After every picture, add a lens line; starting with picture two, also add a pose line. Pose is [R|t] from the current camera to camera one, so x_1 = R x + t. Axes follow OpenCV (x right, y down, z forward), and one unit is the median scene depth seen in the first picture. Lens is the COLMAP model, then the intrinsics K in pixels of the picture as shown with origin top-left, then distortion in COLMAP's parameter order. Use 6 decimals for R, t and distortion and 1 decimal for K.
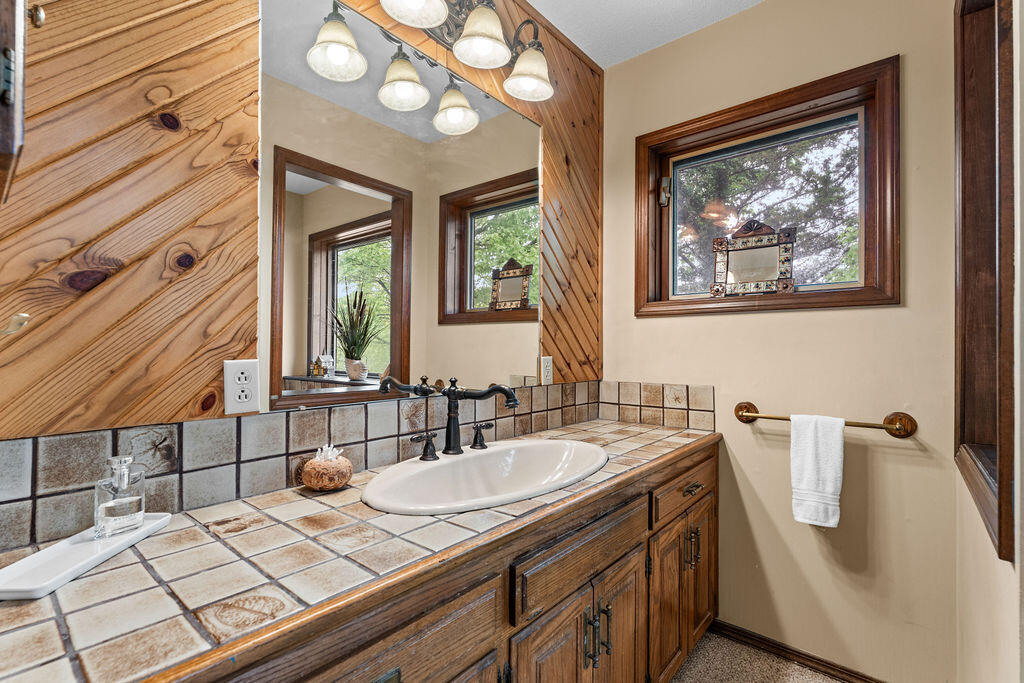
lens RADIAL K [[466.6, 0, 511.8], [0, 466.6, 344.1], [0, 0, 1]] dist [0.001716, -0.000760]
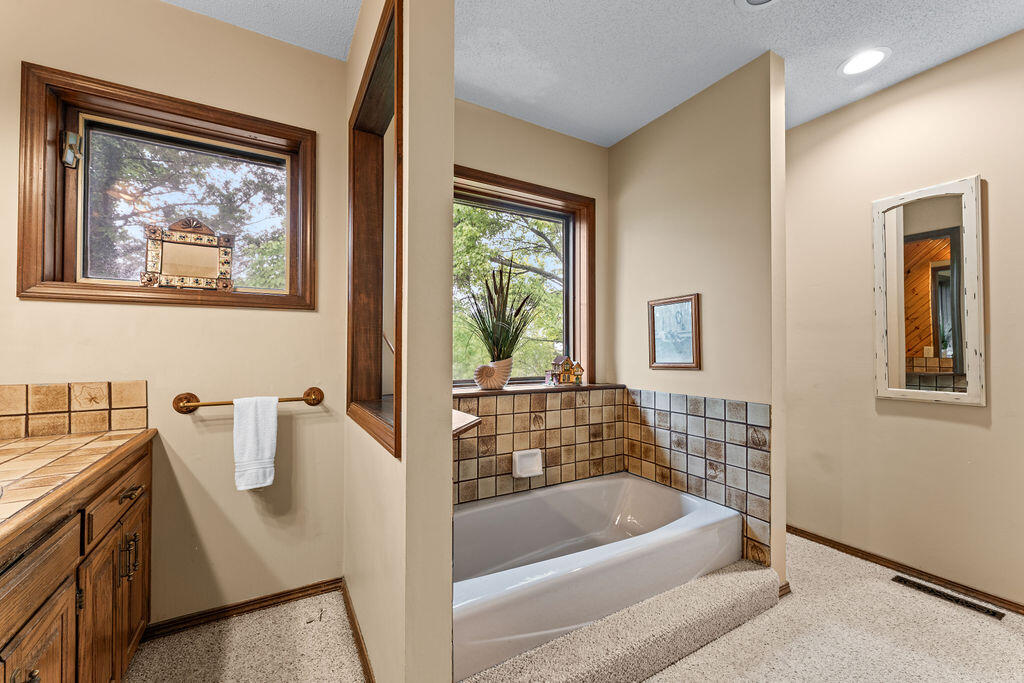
lens RADIAL K [[404.1, 0, 511.2], [0, 404.1, 343.4], [0, 0, 1]] dist [-0.001417, 0.000684]
pose [[0.337013, 0.008027, 0.941466, -0.097790], [-0.009301, 0.999943, -0.005196, 0.013878], [-0.941454, -0.007005, 0.337068, 0.032618]]
